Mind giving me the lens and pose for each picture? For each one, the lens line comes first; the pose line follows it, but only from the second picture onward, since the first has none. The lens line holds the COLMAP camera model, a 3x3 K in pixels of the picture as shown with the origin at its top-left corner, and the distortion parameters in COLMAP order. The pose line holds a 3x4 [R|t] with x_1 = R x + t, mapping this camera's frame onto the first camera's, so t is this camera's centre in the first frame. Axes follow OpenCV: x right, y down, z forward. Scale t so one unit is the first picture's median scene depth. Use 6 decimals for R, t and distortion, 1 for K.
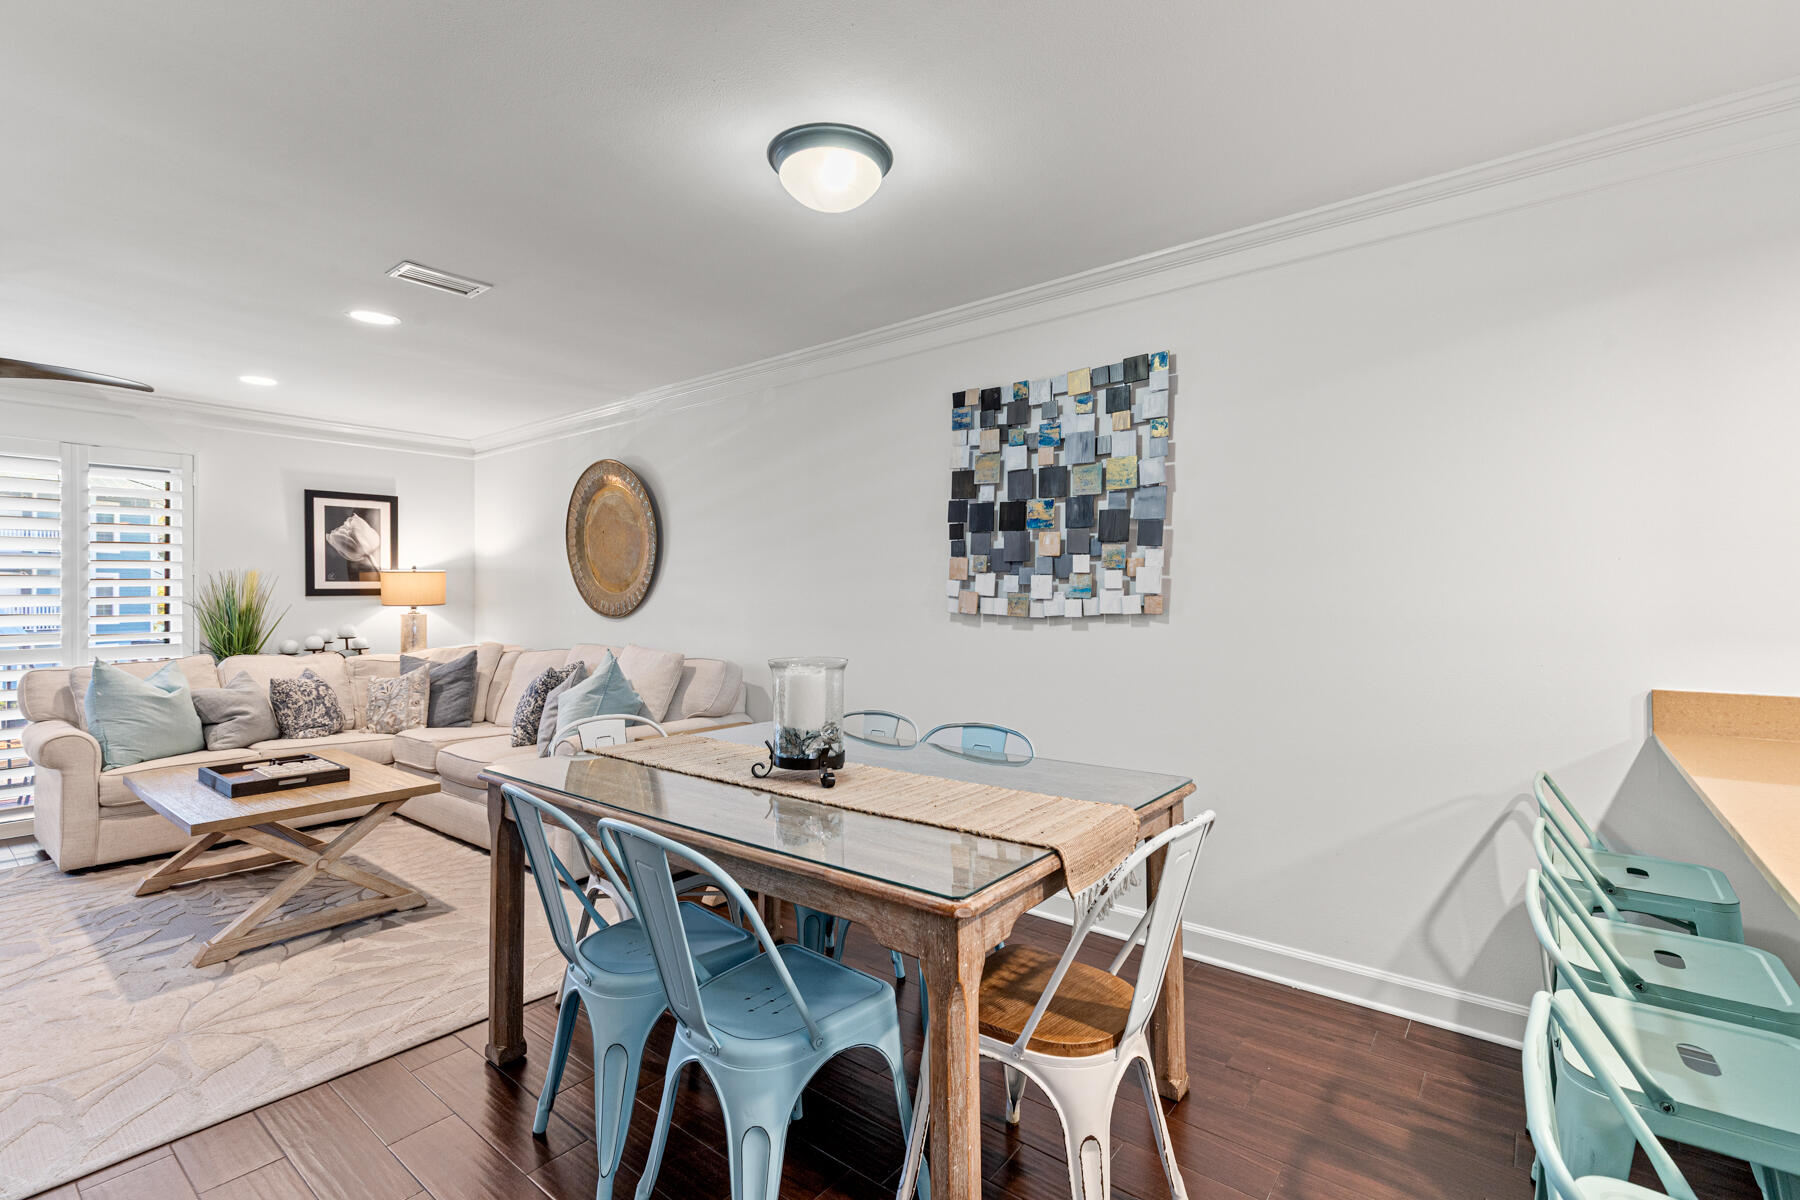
lens RADIAL K [[811.8, 0, 905.8], [0, 811.8, 592.4], [0, 0, 1]] dist [0.003935, 0.000723]
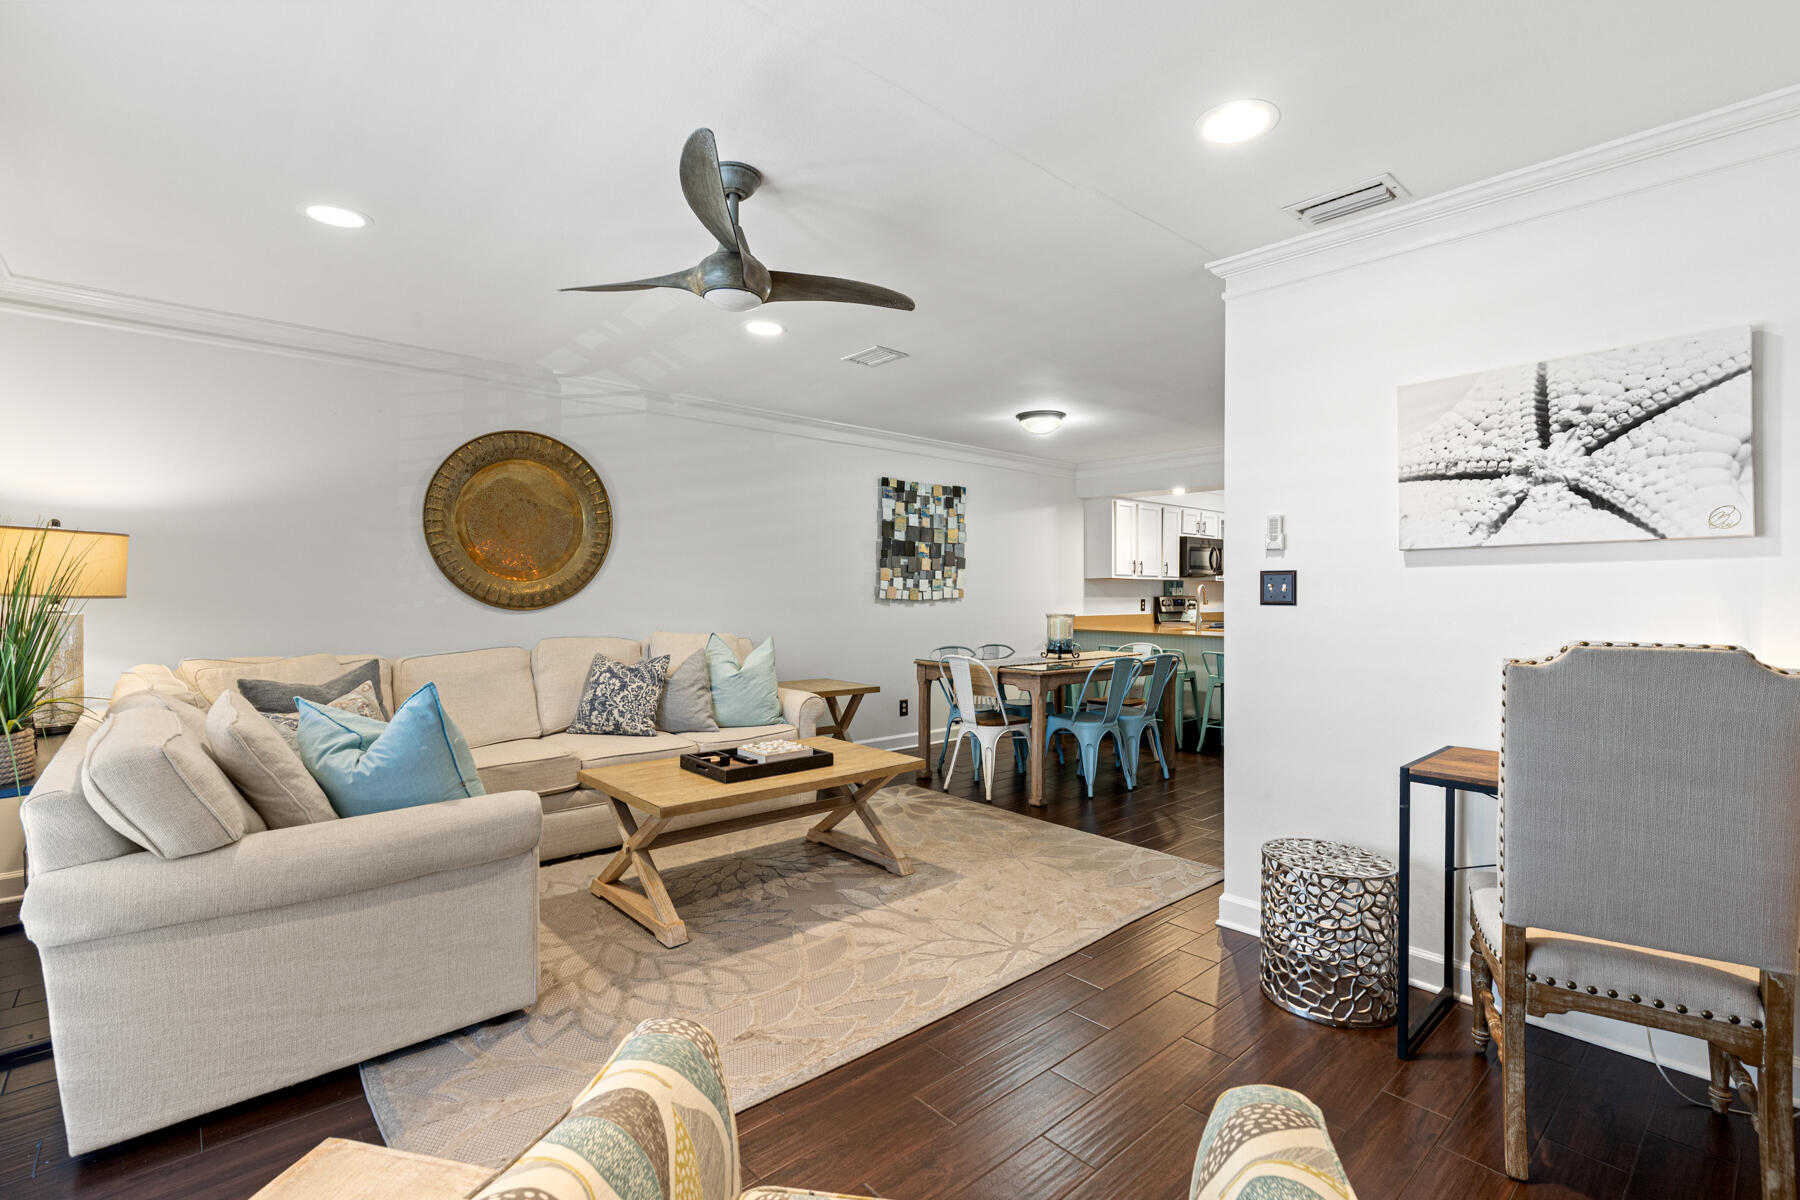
lens RADIAL K [[812.0, 0, 897.3], [0, 812.0, 591.9], [0, 0, 1]] dist [-0.000544, -0.000281]
pose [[0.173874, 0.006235, 0.984748, -1.266287], [-0.010662, 0.999933, -0.004449, 0.013685], [-0.984710, -0.009726, 0.173929, 0.478285]]
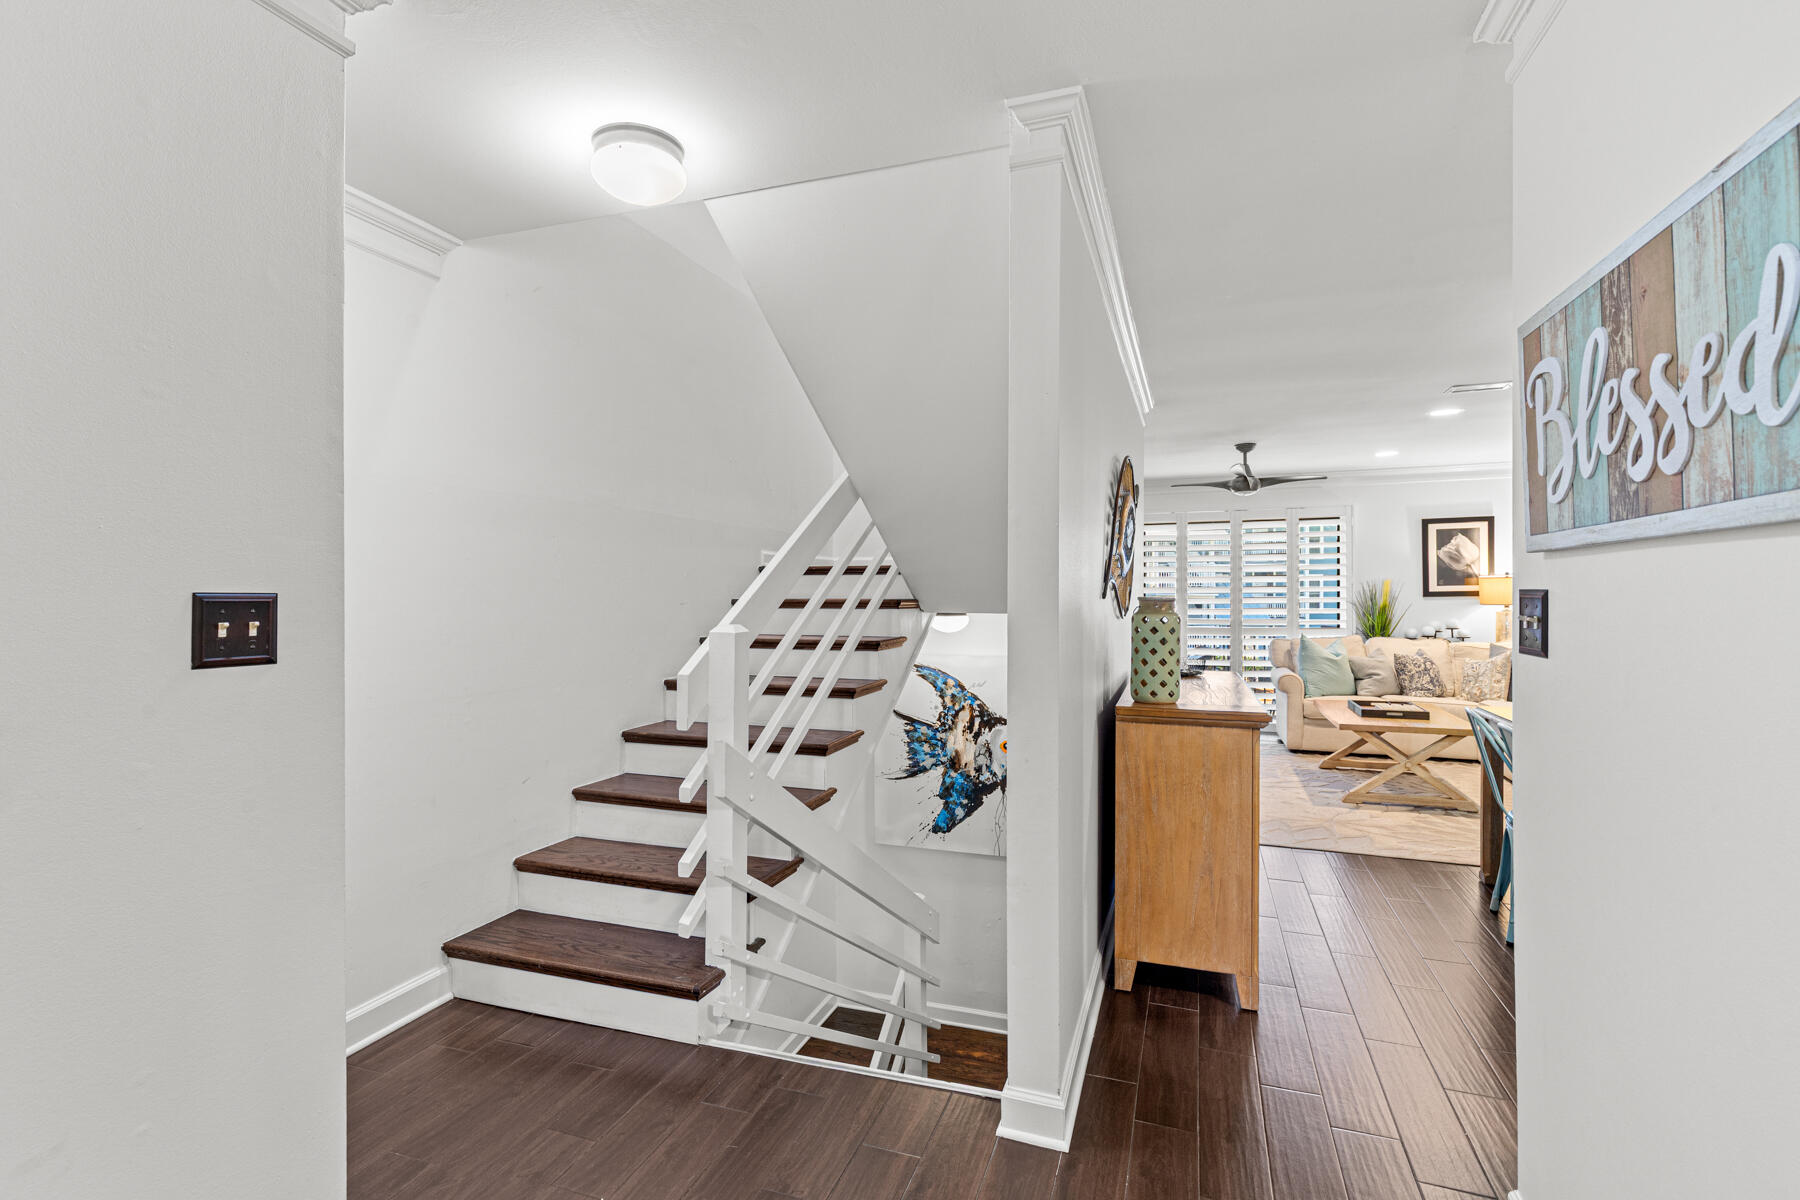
lens RADIAL K [[817.6, 0, 900.0], [0, 817.6, 600.0], [0, 0, 1]] dist [0.000926, 0.000137]
pose [[0.317883, 0.006234, -0.948109, 0.342389], [0.011319, 0.999882, 0.010369, -0.017231], [0.948062, -0.014028, 0.317775, -0.323198]]
